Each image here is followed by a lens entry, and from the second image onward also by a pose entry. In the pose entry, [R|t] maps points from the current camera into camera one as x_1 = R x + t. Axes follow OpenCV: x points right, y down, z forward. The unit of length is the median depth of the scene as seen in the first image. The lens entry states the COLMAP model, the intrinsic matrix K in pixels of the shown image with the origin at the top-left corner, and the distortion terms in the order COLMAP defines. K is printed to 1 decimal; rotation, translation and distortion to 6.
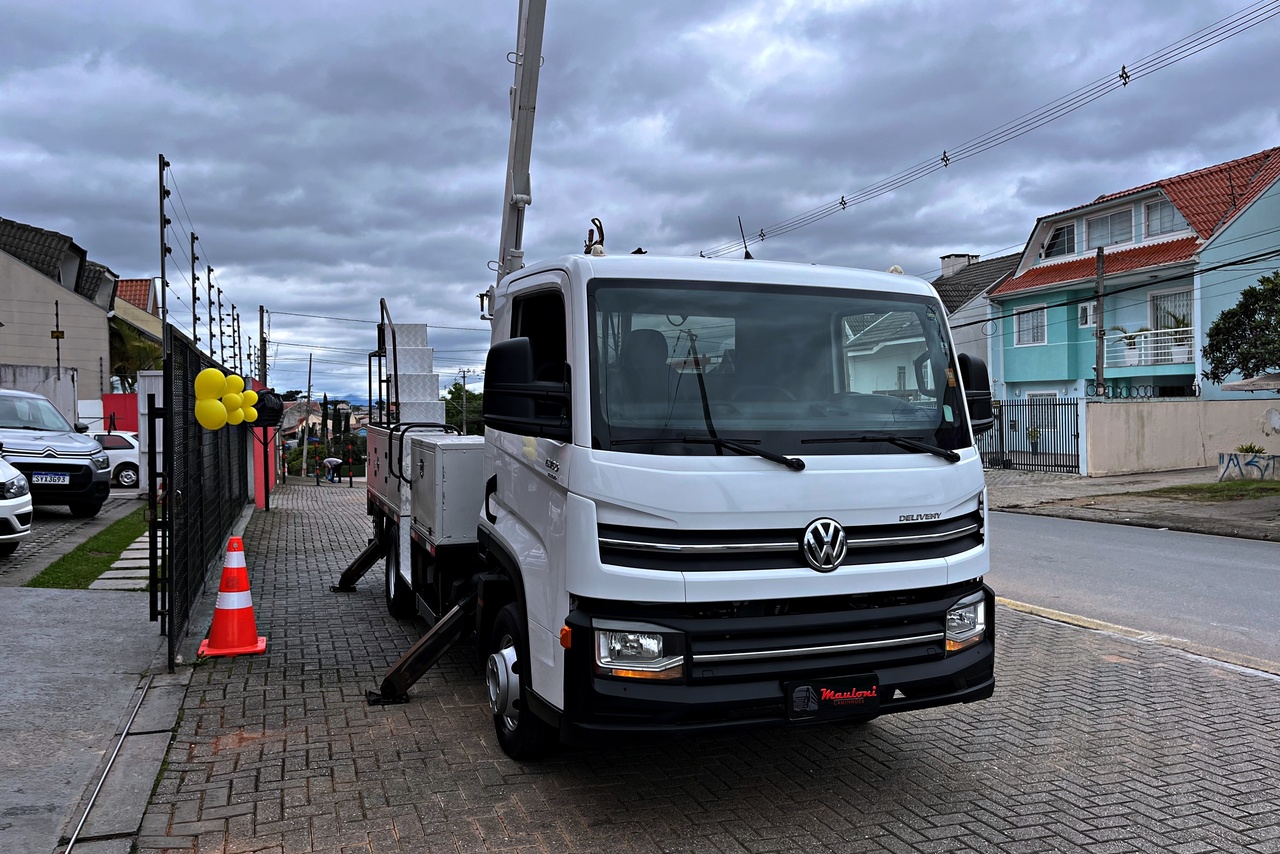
lens RADIAL K [[955.1, 0, 646.7], [0, 955.1, 424.5], [0, 0, 1]] dist [0.089315, -0.123603]
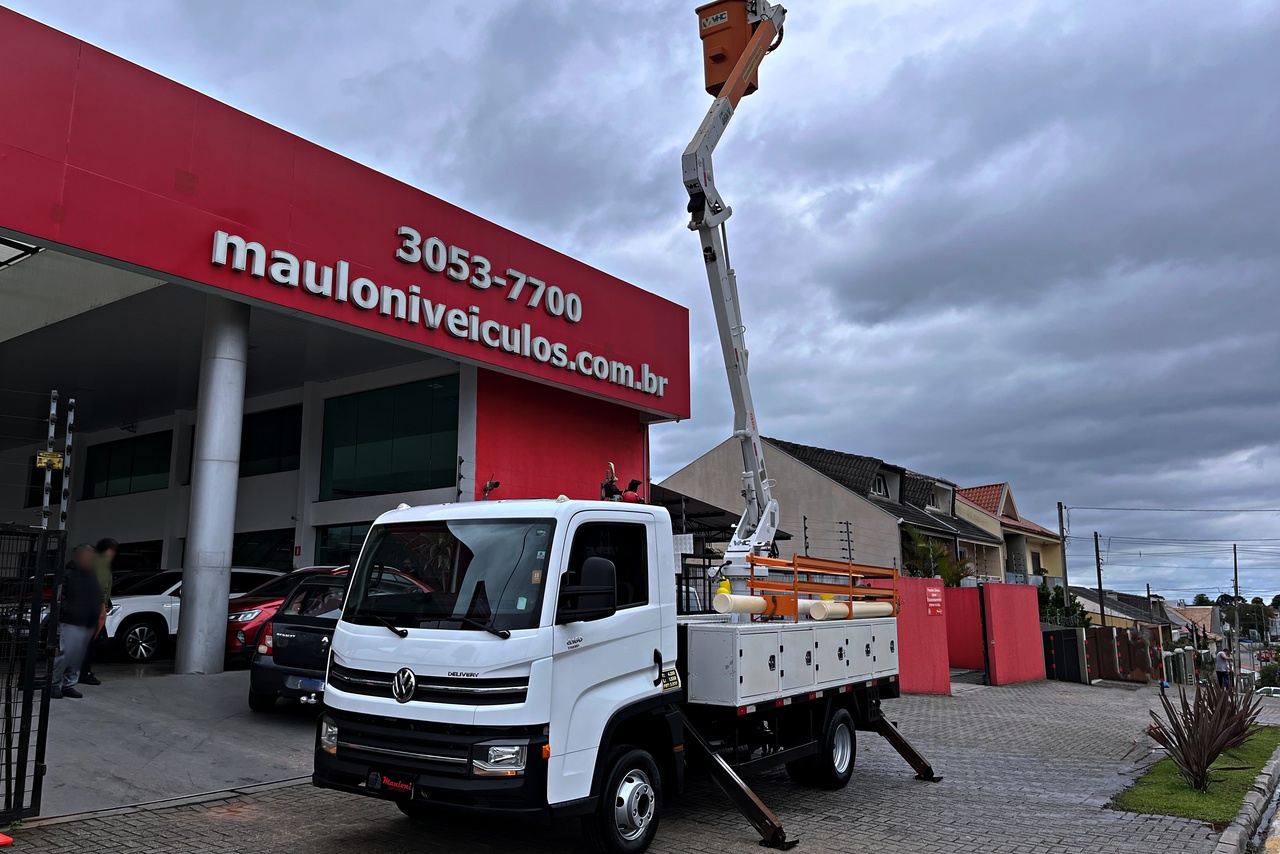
lens RADIAL K [[953.1, 0, 640.0], [0, 953.1, 427.0], [0, 0, 1]] dist [0.006948, 0.001025]
pose [[0.590047, -0.135685, -0.795885, 1.633616], [-0.023943, 0.982403, -0.185234, -0.011394], [0.807013, 0.128352, 0.576416, 0.326949]]
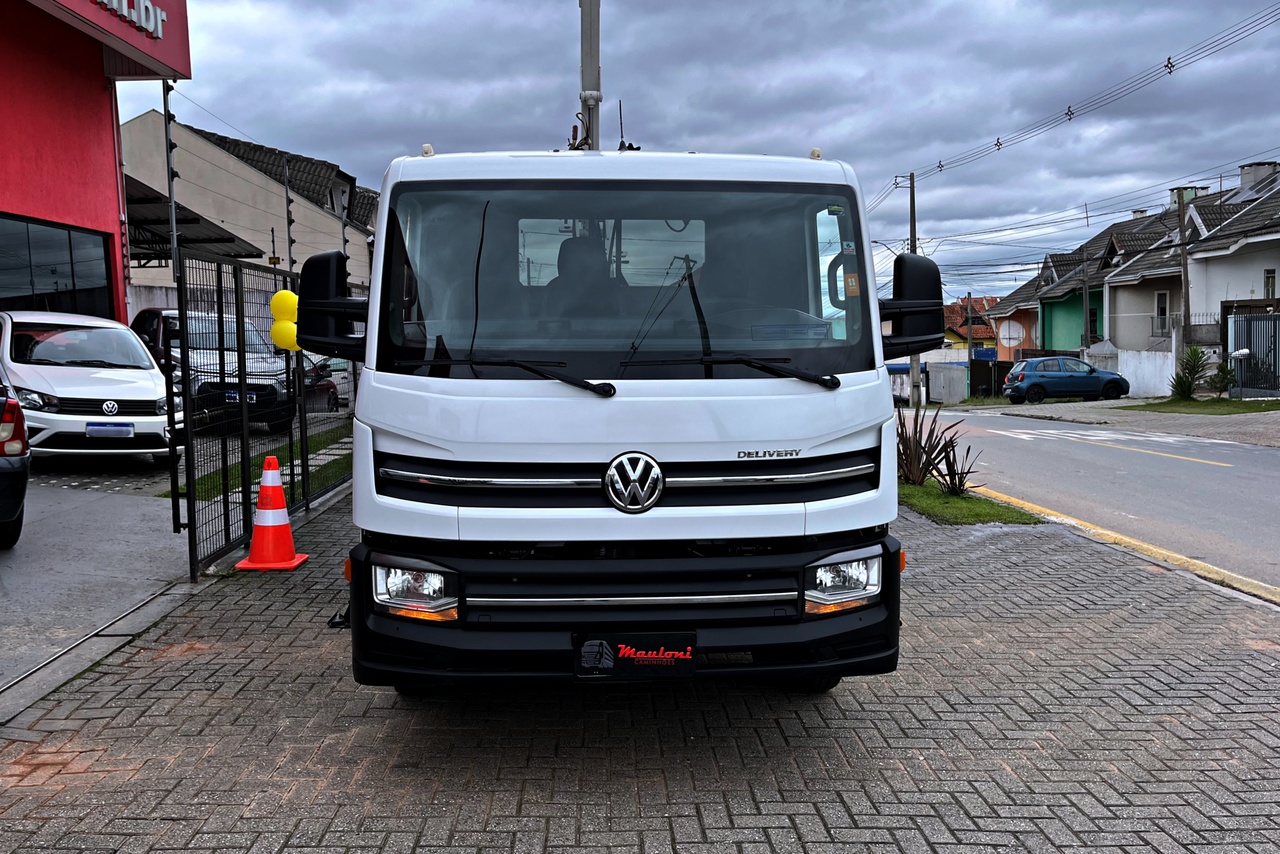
lens RADIAL K [[1044.5, 0, 644.7], [0, 1044.5, 415.8], [0, 0, 1]] dist [0.066017, -0.081047]
pose [[0.953115, 0.016370, -0.302164, 0.450406], [0.003953, 0.997777, 0.066524, 0.002464], [0.302582, -0.064599, 0.950932, 0.103576]]
